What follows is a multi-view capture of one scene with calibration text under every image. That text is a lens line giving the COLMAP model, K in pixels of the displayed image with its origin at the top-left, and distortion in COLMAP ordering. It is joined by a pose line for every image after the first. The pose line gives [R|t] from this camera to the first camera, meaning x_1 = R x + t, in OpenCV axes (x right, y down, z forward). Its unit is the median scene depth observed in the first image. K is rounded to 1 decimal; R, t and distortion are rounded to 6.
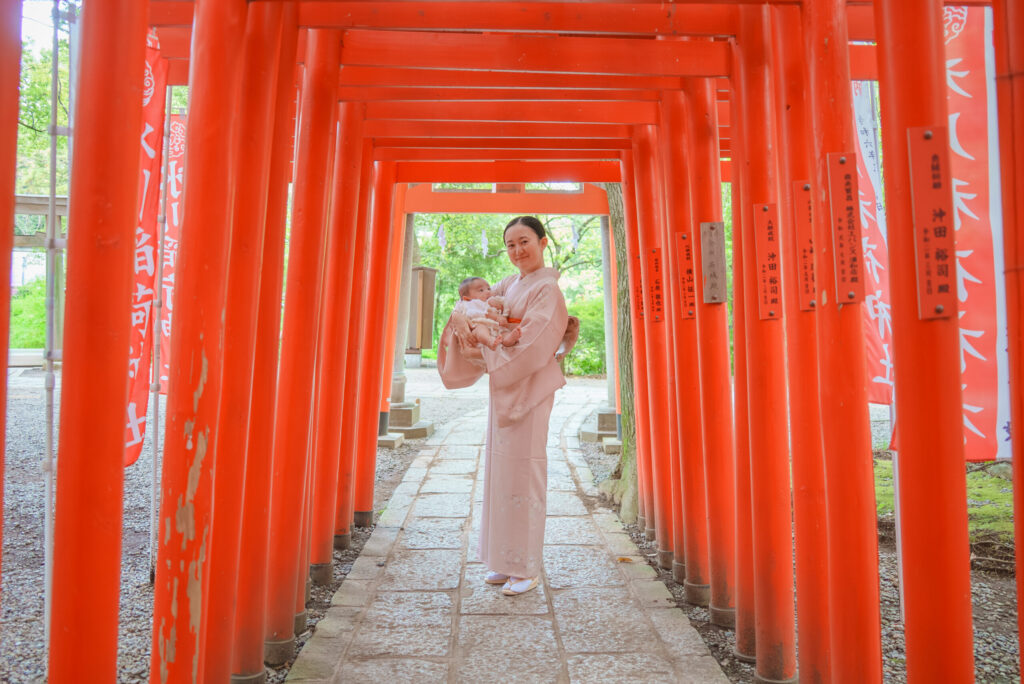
lens RADIAL K [[822.1, 0, 515.1], [0, 822.1, 339.2], [0, 0, 1]] dist [-0.030284, 0.008065]
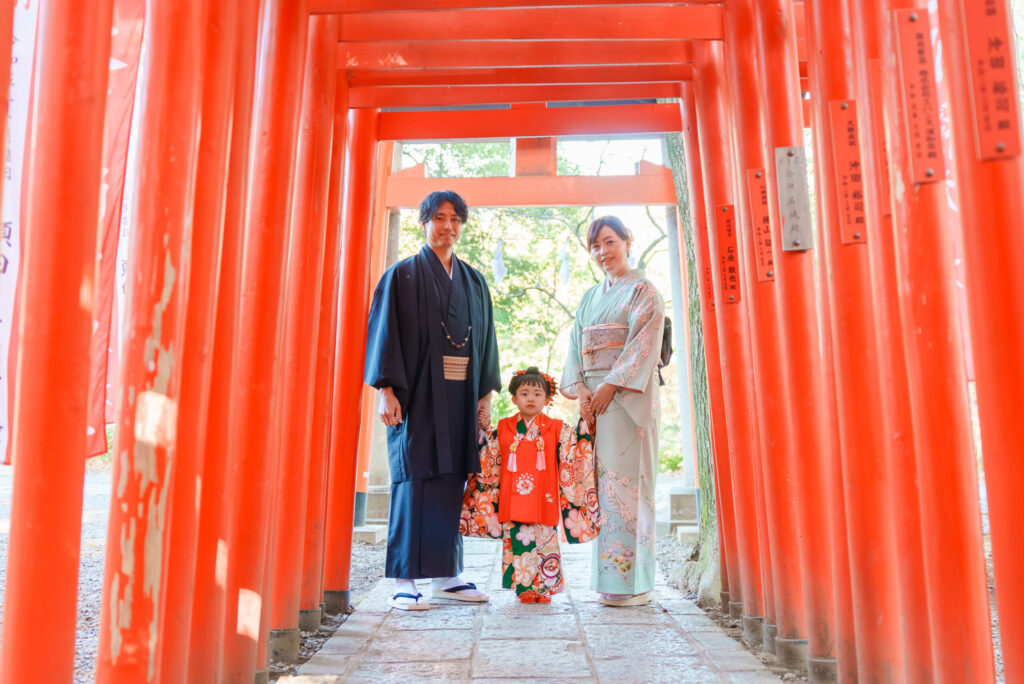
lens RADIAL K [[1261.7, 0, 512.0], [0, 1261.7, 342.0], [0, 0, 1]] dist [0.015240, -0.039644]
pose [[0.999362, -0.018570, -0.030502, 0.008862], [0.016044, 0.996581, -0.081053, 0.111629], [0.031903, 0.080512, 0.996243, -0.152523]]
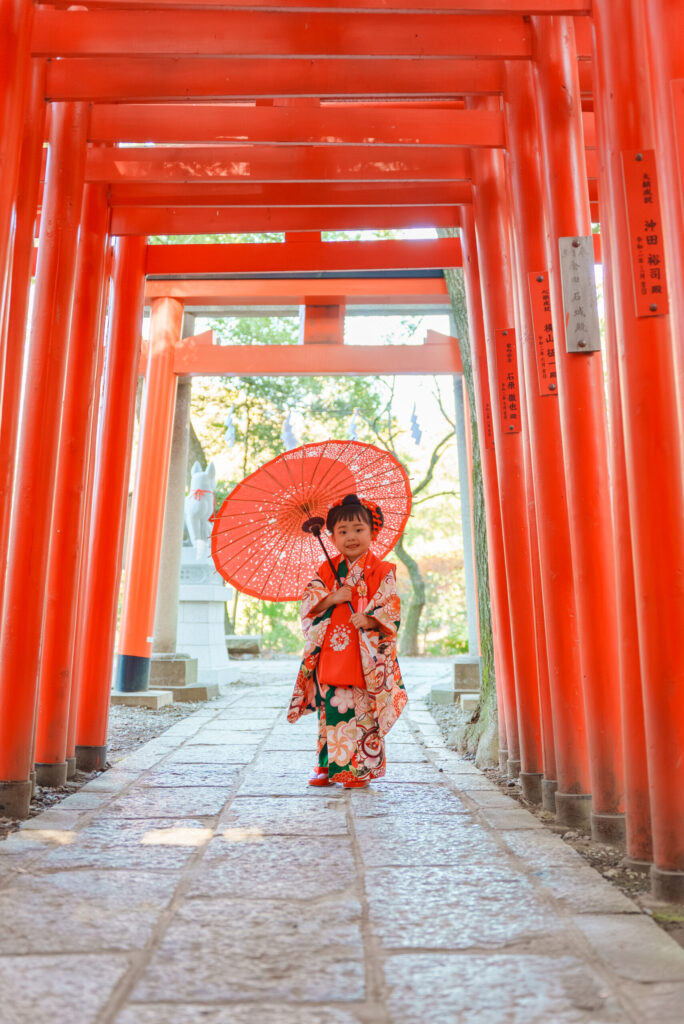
lens RADIAL K [[1155.7, 0, 342.0], [0, 1155.7, 512.0], [0, 0, 1]] dist [-0.013898, -0.019685]
pose [[0.999908, -0.007567, -0.011254, 0.044150], [0.006319, 0.994232, -0.107068, 0.159263], [0.011999, 0.106987, 0.994188, 0.046554]]
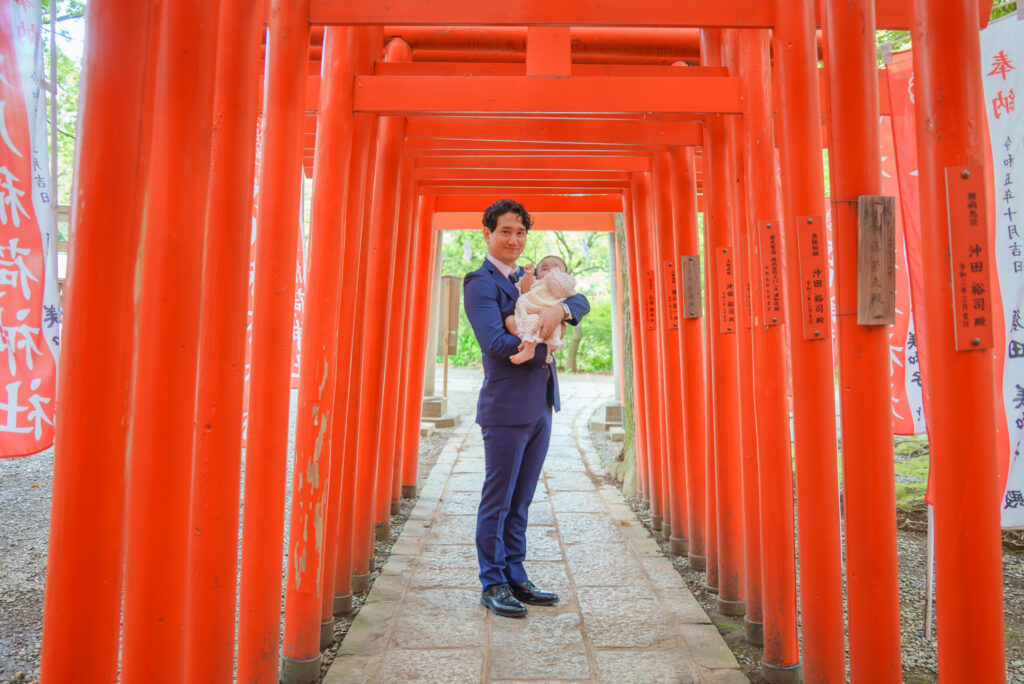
lens RADIAL K [[786.4, 0, 518.5], [0, 786.4, 345.3], [0, 0, 1]] dist [-0.045755, -0.000222]
pose [[0.999903, 0.001515, -0.013814, -0.010441], [-0.001366, 0.999941, 0.010766, -0.011758], [0.013829, -0.010746, 0.999847, -0.195811]]
